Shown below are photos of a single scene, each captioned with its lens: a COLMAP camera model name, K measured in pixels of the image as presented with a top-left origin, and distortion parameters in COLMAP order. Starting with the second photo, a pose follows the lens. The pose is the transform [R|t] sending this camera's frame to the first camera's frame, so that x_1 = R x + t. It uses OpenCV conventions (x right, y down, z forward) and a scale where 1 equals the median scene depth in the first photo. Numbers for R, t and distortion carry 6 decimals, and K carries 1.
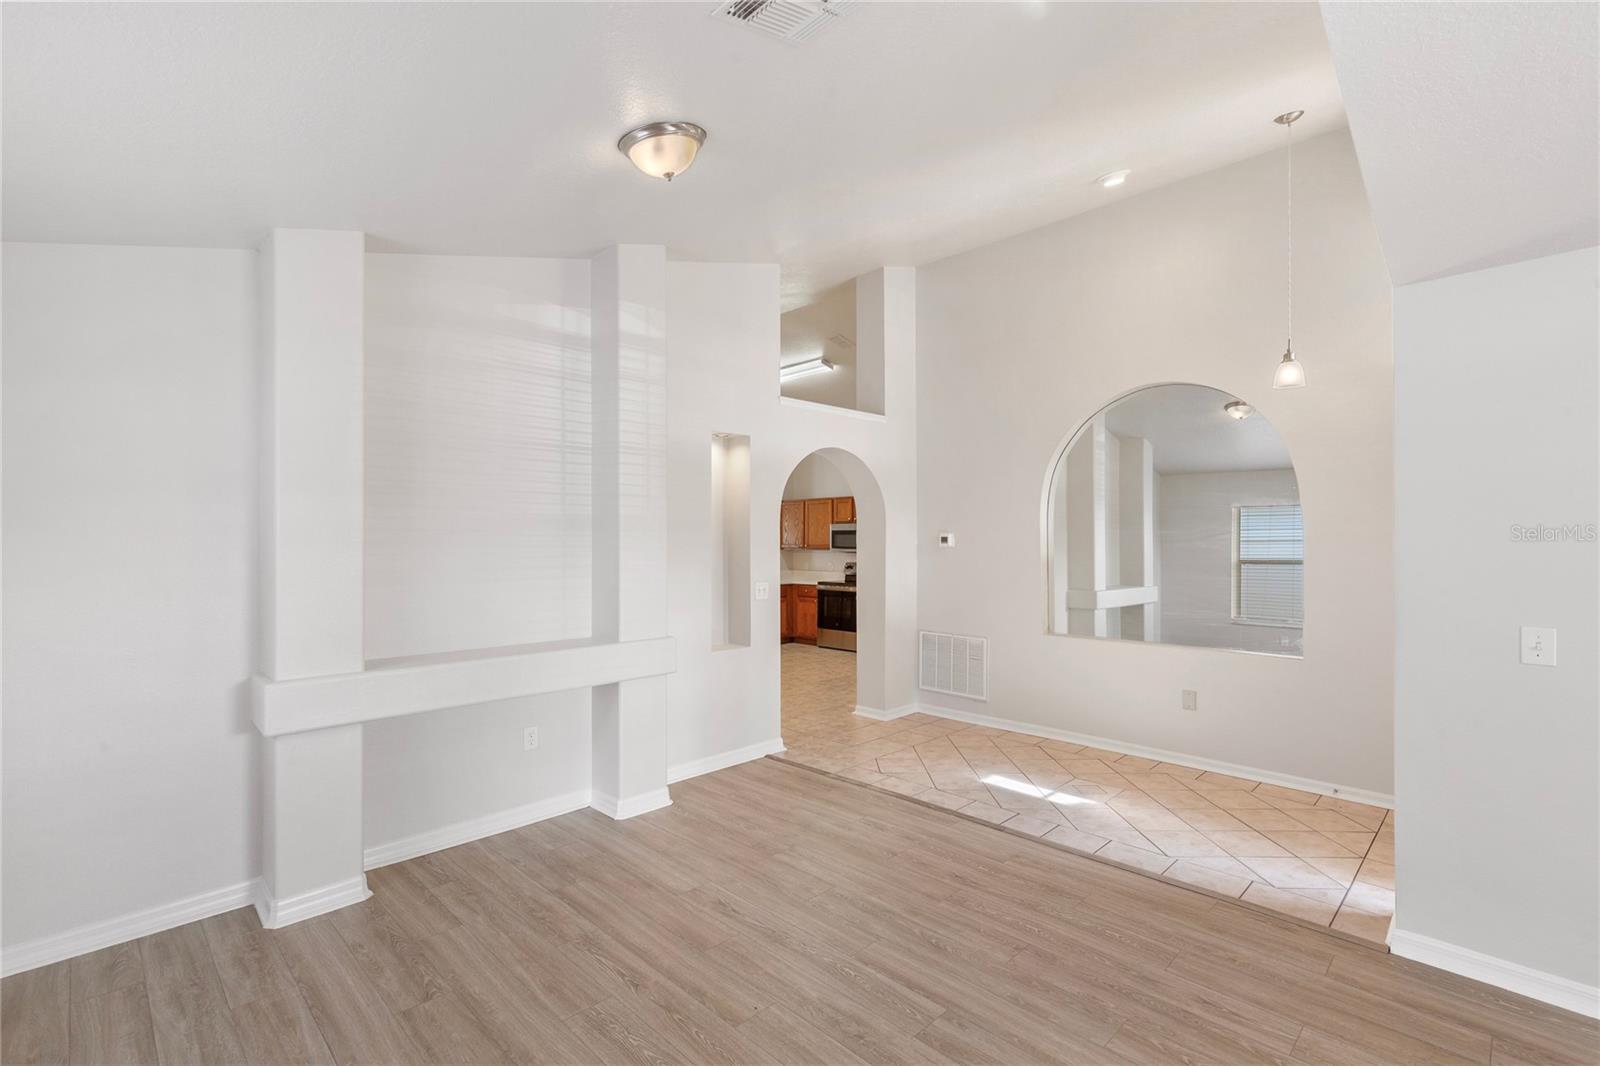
lens RADIAL K [[722.1, 0, 792.1], [0, 722.1, 543.7], [0, 0, 1]] dist [0.008952, -0.000161]
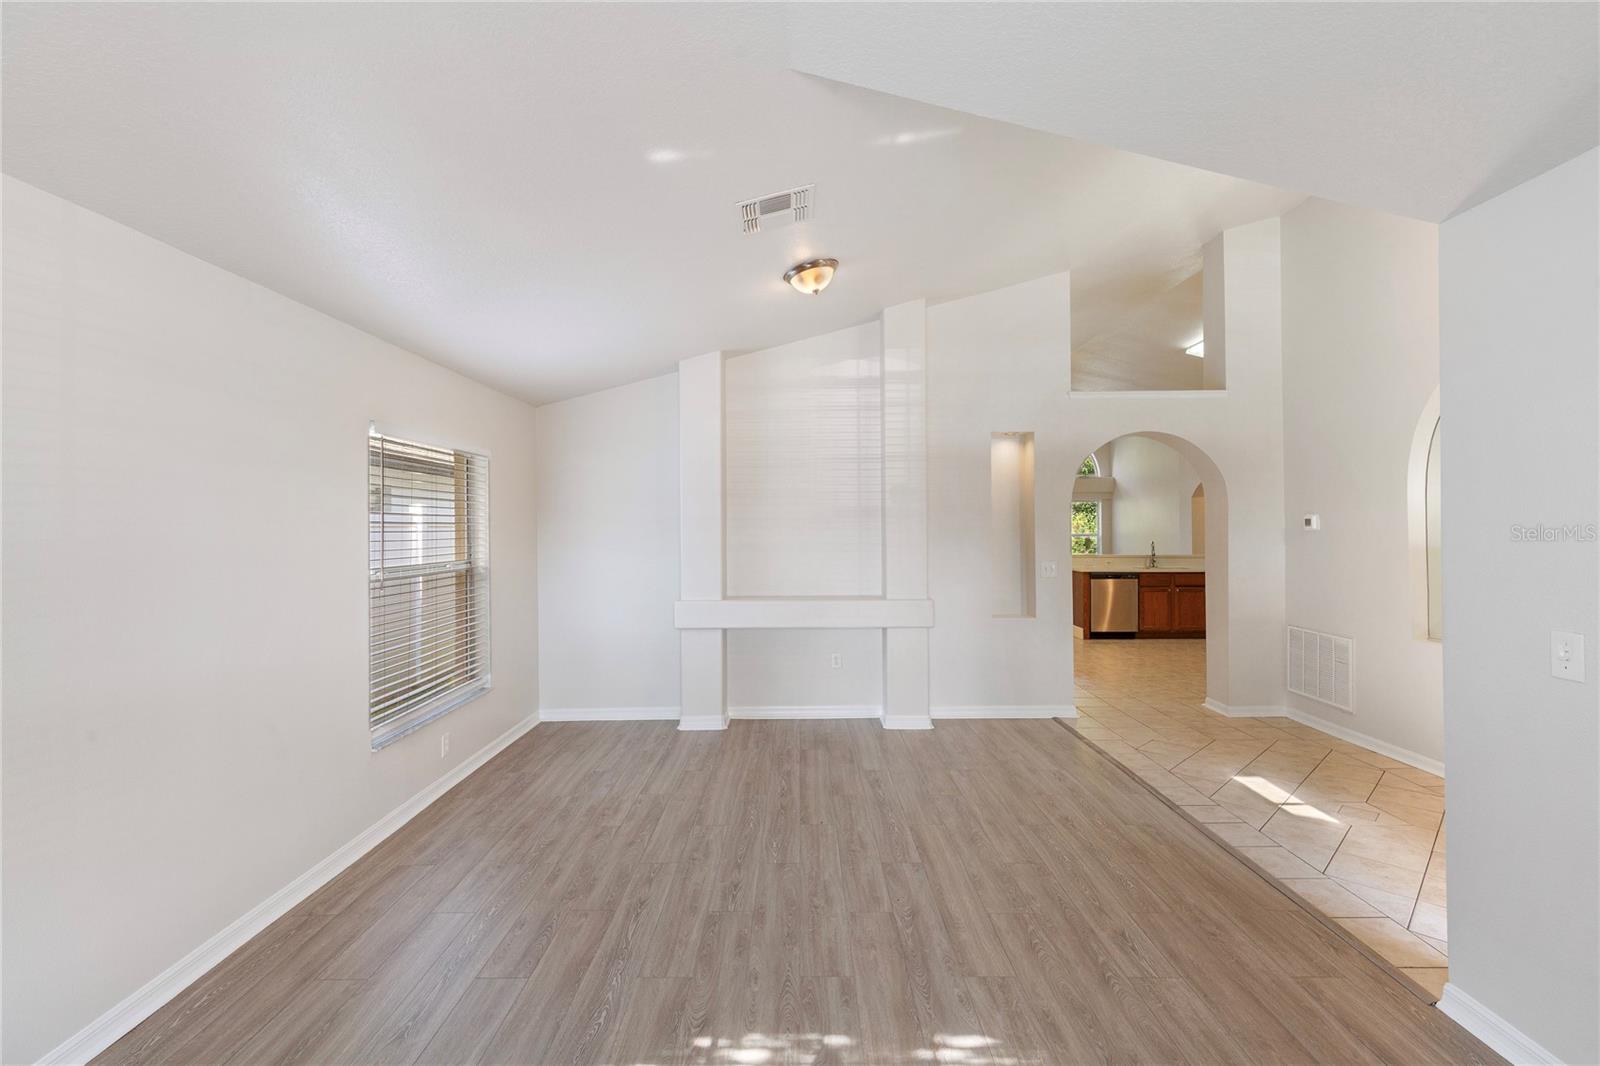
lens RADIAL K [[725.3, 0, 794.8], [0, 725.3, 530.3], [0, 0, 1]] dist [0.008687, -0.000215]
pose [[0.708618, 0.003477, -0.705584, 0.591500], [0.000940, 0.999982, 0.005872, -0.002341], [0.705592, -0.004824, 0.708602, -0.091508]]
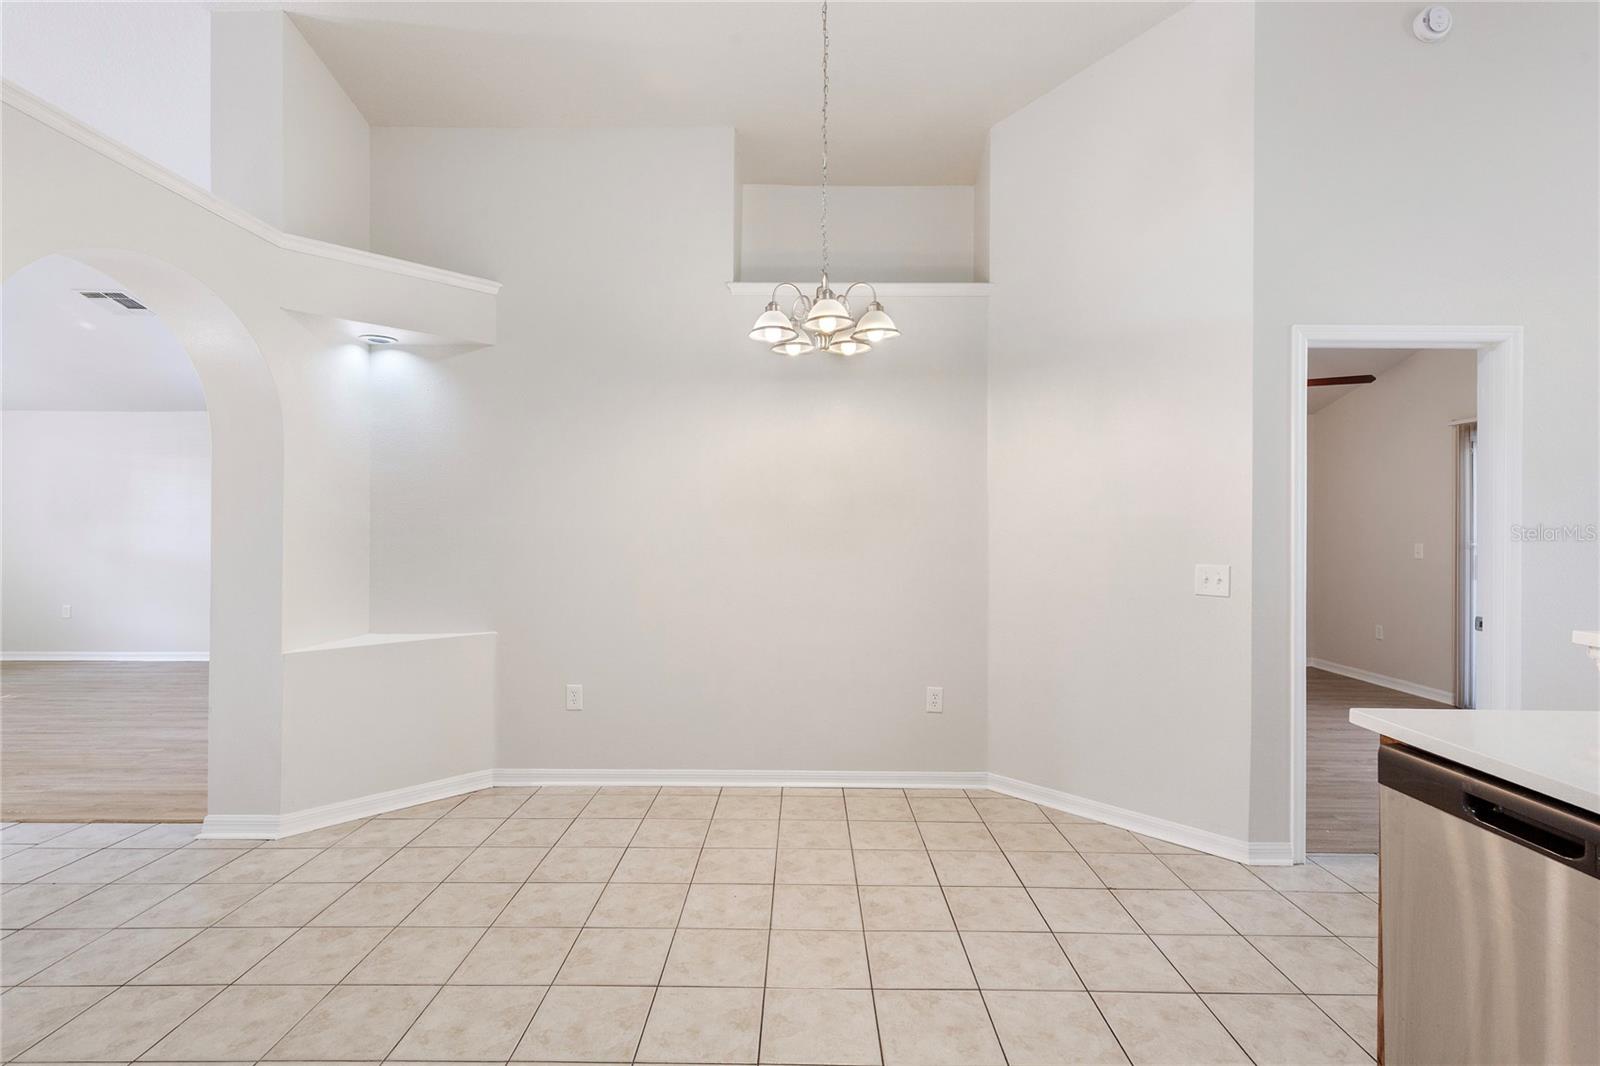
lens RADIAL K [[749.6, 0, 802.3], [0, 749.6, 524.9], [0, 0, 1]] dist [0.013712, 0.000260]
pose [[-0.703142, -0.006252, -0.711022, 0.108580], [-0.010068, 0.999949, 0.001163, 0.041614], [0.710978, 0.007976, -0.703169, 2.283609]]
